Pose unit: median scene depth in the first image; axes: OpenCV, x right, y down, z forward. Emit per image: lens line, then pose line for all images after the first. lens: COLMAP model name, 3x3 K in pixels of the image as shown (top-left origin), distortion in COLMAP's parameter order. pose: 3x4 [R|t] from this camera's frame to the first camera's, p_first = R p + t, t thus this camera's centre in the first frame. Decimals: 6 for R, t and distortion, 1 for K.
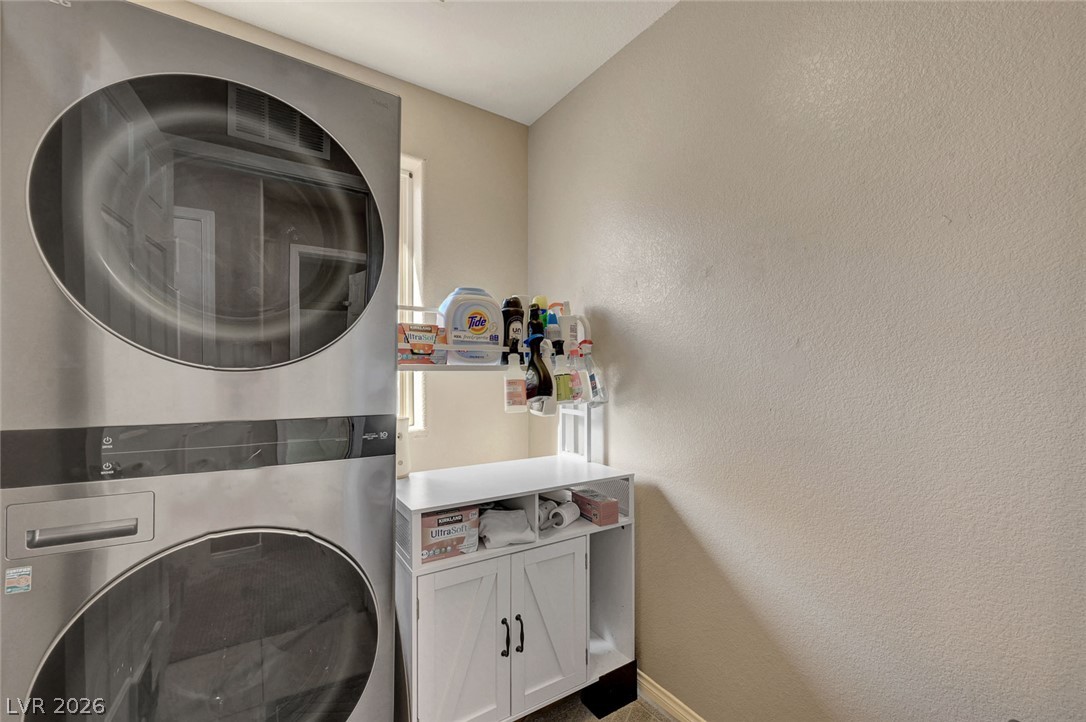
lens RADIAL K [[441.0, 0, 547.7], [0, 441.0, 373.9], [0, 0, 1]] dist [-0.000984, 0.000168]
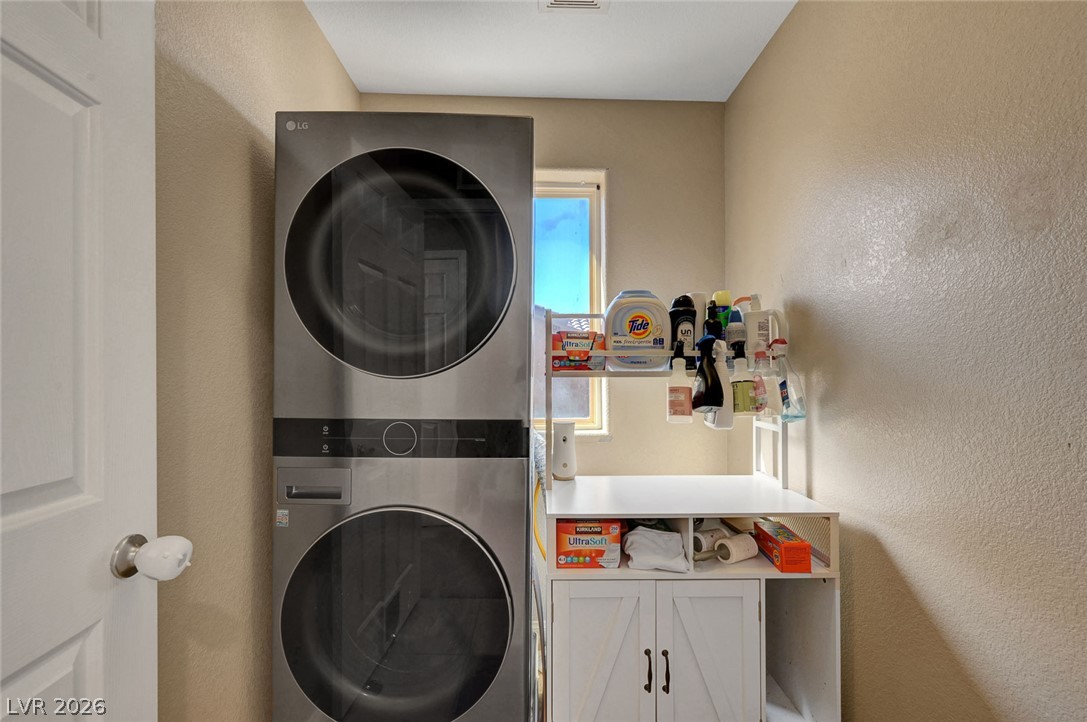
lens RADIAL K [[432.9, 0, 543.5], [0, 432.9, 373.8], [0, 0, 1]] dist [-0.000869, 0.000111]
pose [[0.852166, -0.001930, -0.523268, 0.154709], [-0.002346, 0.999969, -0.007508, -0.006389], [0.523266, 0.007626, 0.852135, 0.099153]]
